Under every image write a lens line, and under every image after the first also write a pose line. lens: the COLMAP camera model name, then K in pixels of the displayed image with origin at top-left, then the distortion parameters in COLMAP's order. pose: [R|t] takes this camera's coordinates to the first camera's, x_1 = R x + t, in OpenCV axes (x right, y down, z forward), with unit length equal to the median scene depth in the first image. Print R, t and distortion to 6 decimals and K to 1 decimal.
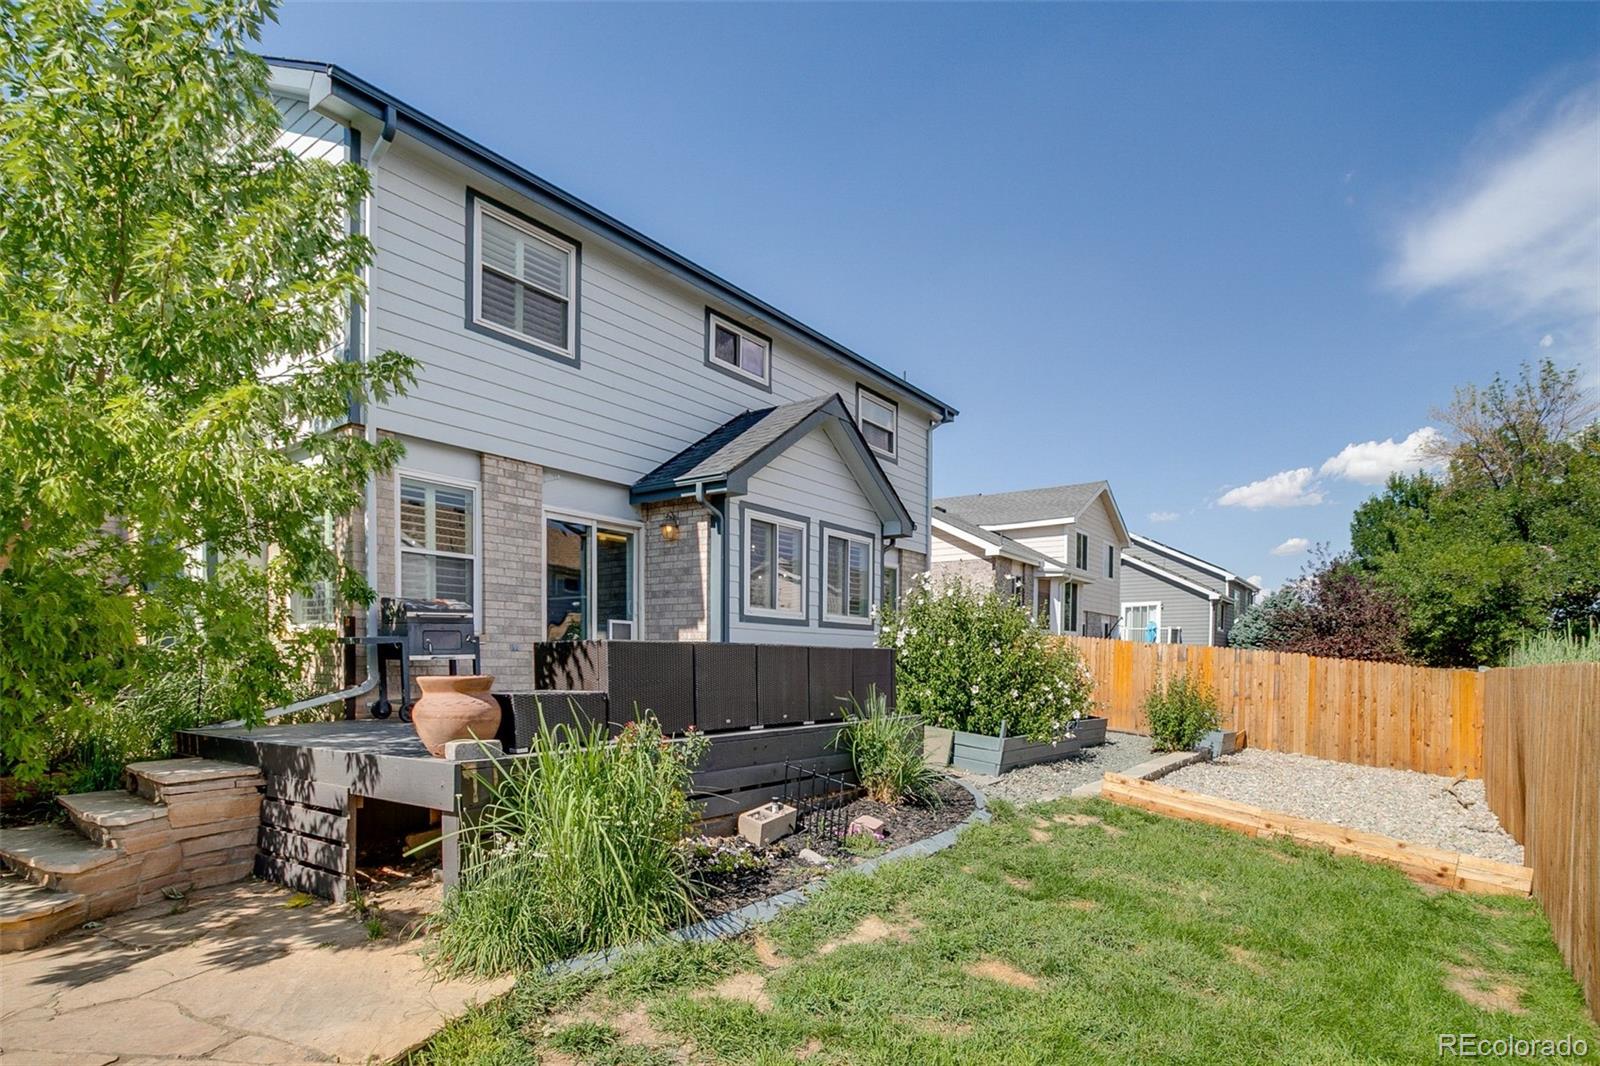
lens RADIAL K [[797.3, 0, 765.1], [0, 797.3, 568.1], [0, 0, 1]] dist [-0.048128, 0.036827]
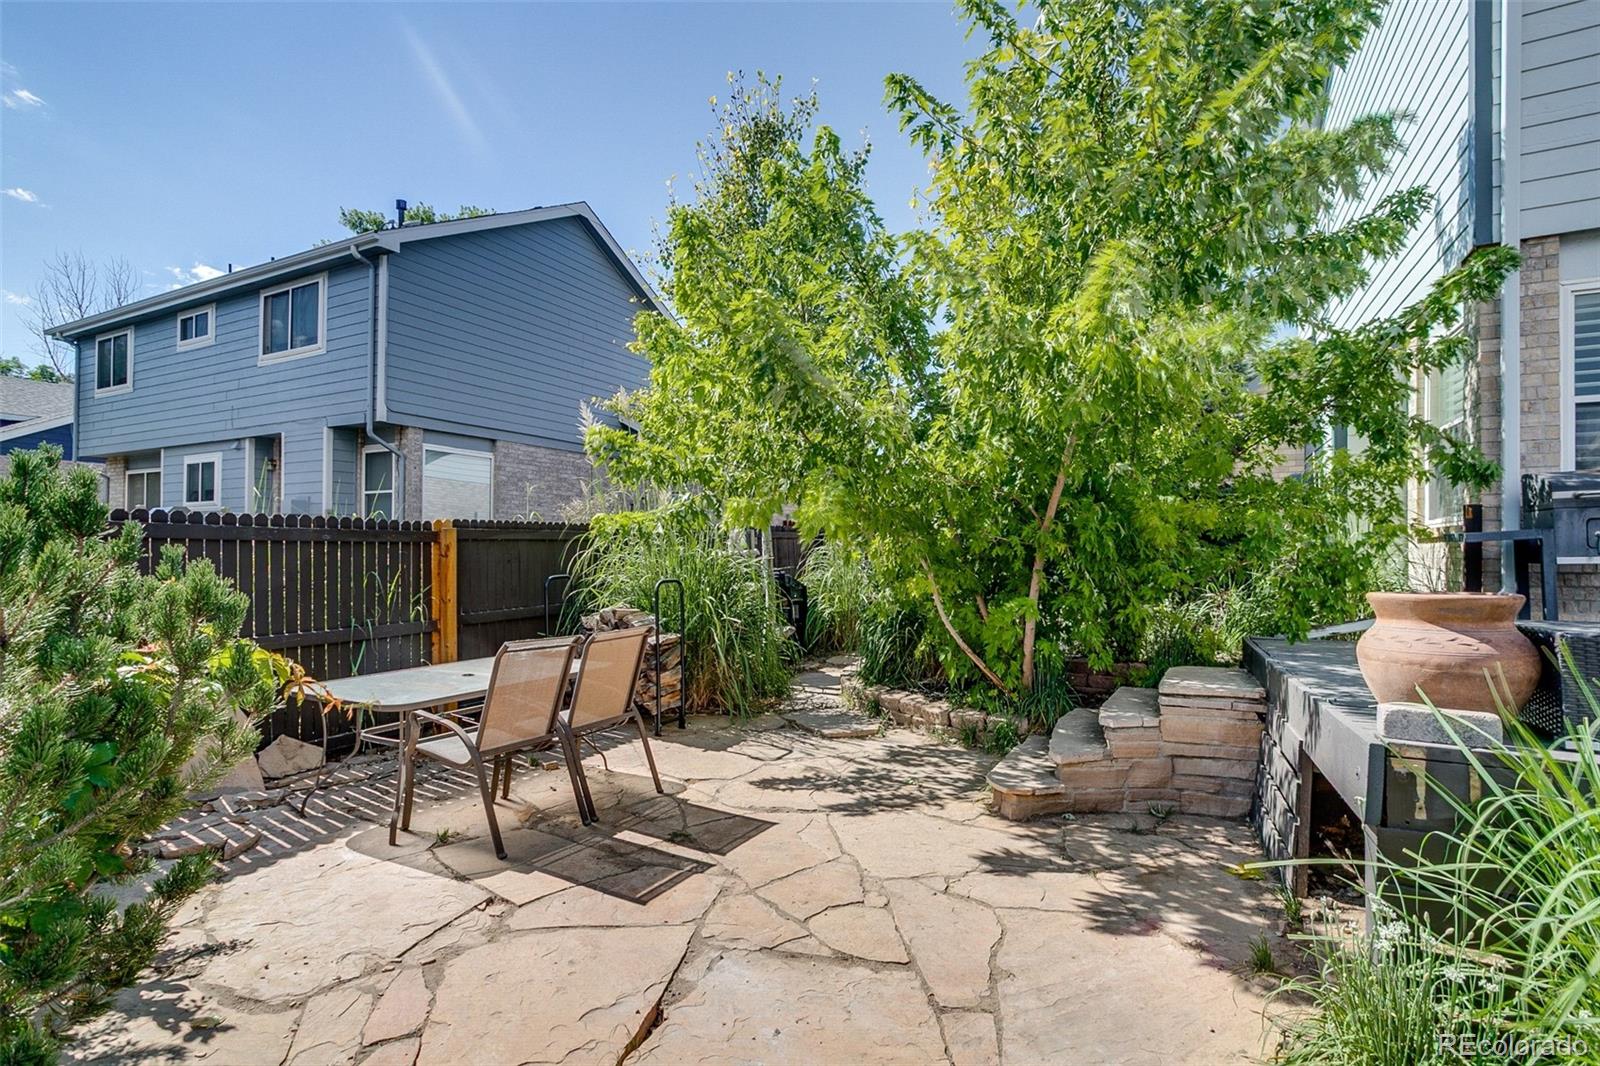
lens RADIAL K [[771.7, 0, 802.2], [0, 771.7, 527.1], [0, 0, 1]] dist [-0.047499, 0.030178]
pose [[0.213337, -0.041181, -0.976110, 0.034359], [0.111454, 0.993614, -0.017561, 0.024601], [0.970600, -0.105045, 0.216565, 0.231304]]
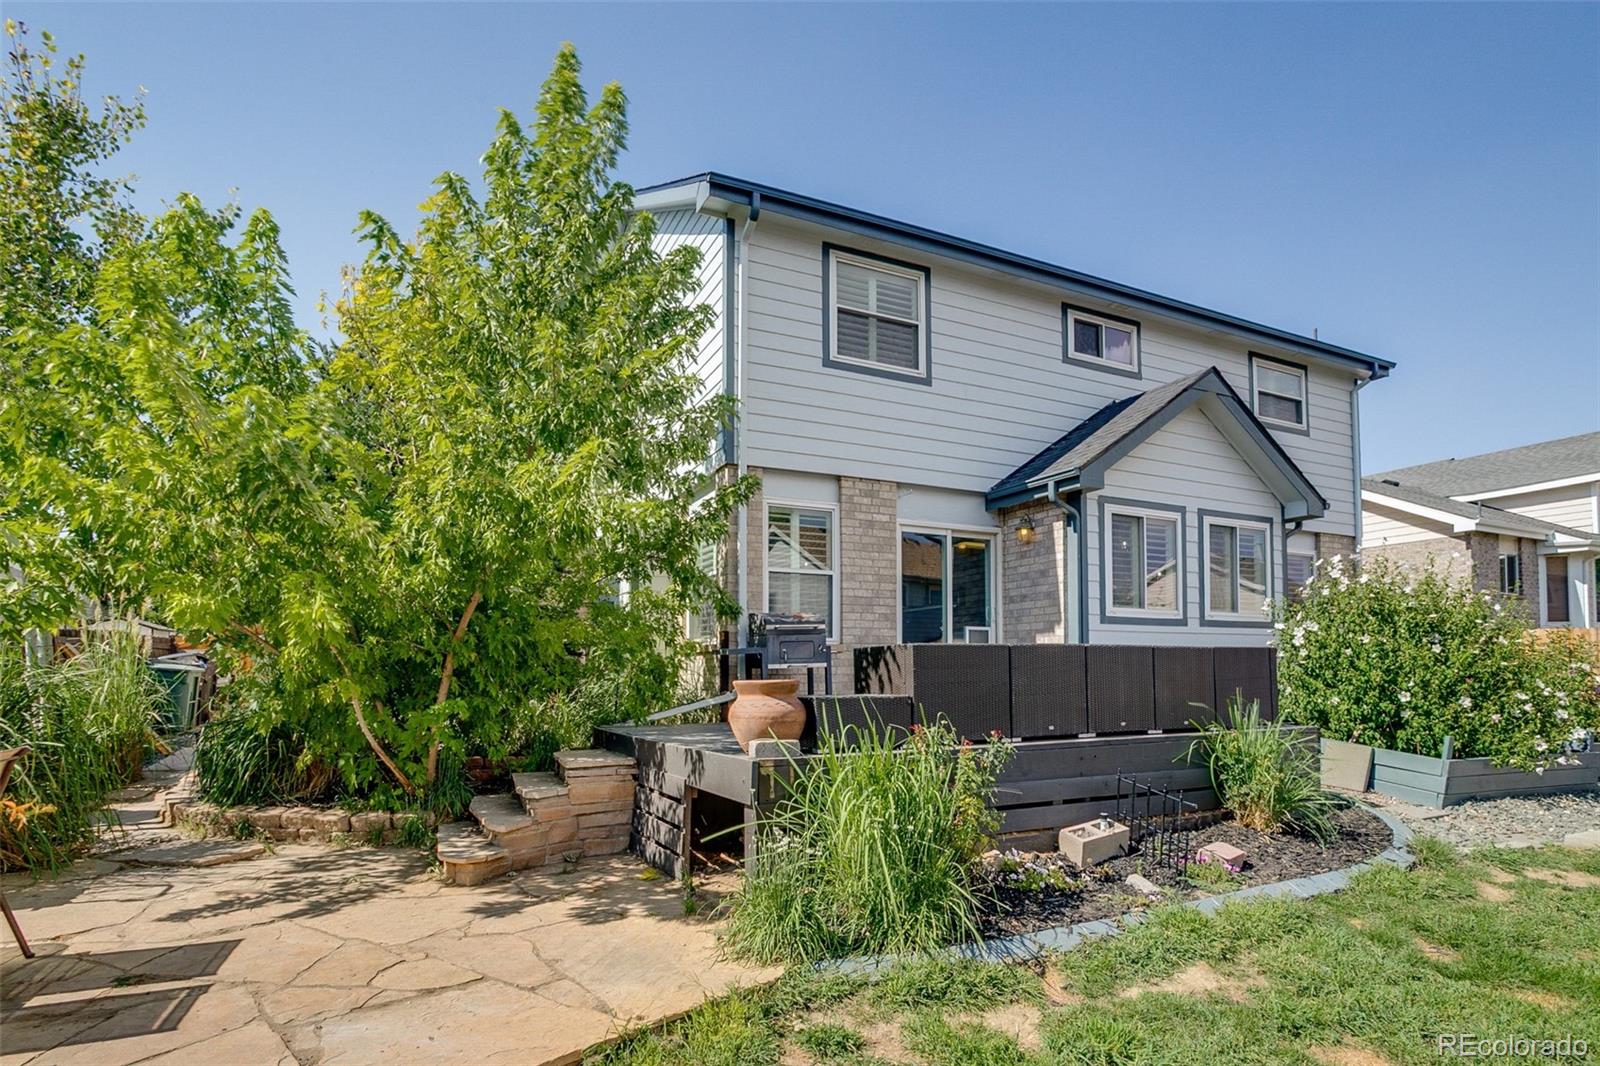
lens RADIAL K [[777.9, 0, 789.2], [0, 777.9, 540.4], [0, 0, 1]] dist [-0.051005, 0.031522]
pose [[0.893151, -0.081332, -0.442342, 0.069540], [0.058969, 0.996200, -0.064101, 0.008864], [0.445874, 0.031167, 0.894553, 0.031007]]
